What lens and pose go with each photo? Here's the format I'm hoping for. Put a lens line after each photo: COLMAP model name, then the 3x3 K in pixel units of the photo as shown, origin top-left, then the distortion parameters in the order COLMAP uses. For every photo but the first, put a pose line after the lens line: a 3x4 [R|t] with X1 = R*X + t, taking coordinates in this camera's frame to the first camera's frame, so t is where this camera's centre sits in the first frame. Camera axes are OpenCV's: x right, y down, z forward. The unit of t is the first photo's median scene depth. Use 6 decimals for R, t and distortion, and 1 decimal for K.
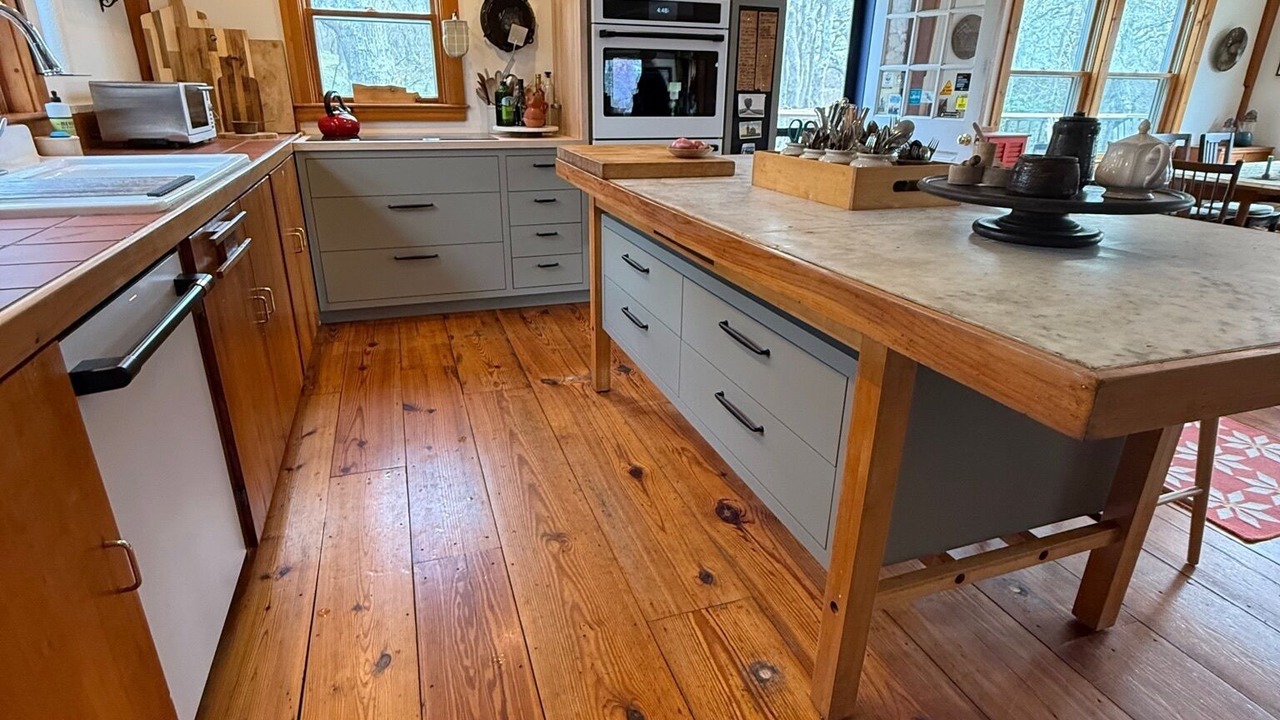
lens RADIAL K [[681.9, 0, 635.4], [0, 681.9, 360.3], [0, 0, 1]] dist [-0.003475, -0.001698]
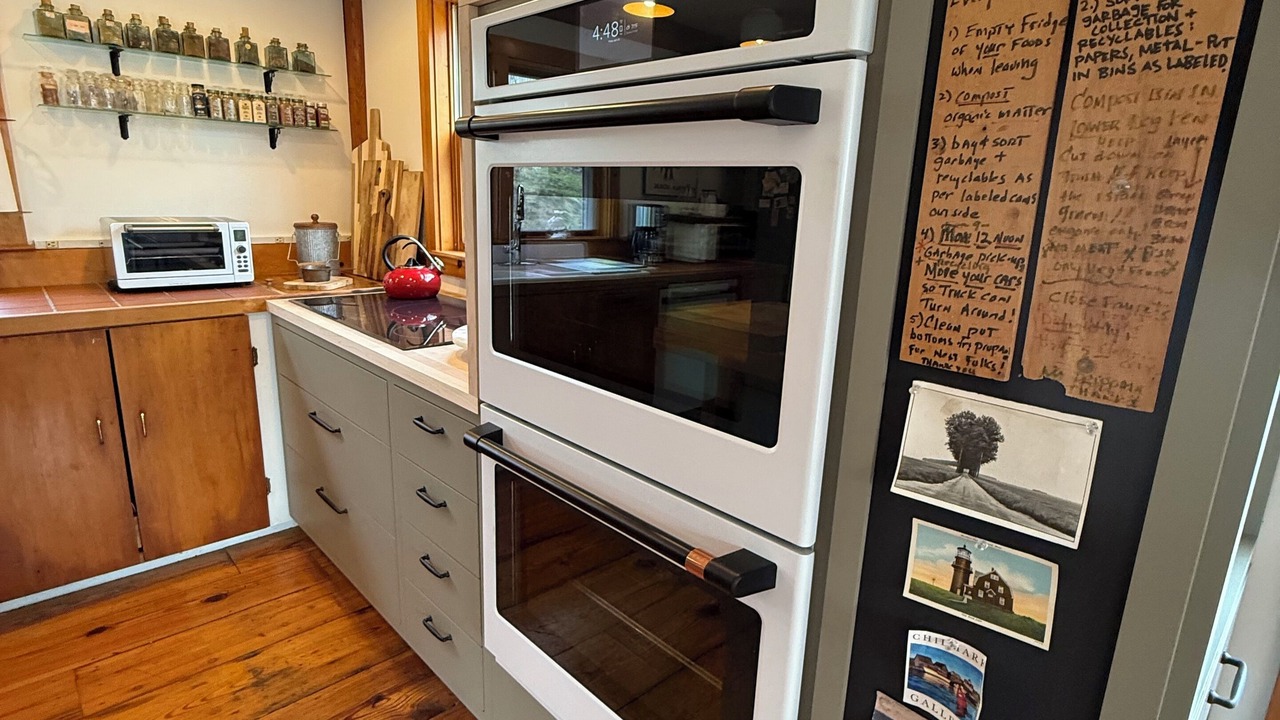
lens RADIAL K [[681.9, 0, 637.3], [0, 681.9, 352.0], [0, 0, 1]] dist [-0.003475, -0.001698]
pose [[0.402719, 0.211110, -0.890646, 0.283963], [-0.359986, 0.931157, 0.057940, -0.379059], [0.841563, 0.297287, 0.450991, 0.844547]]
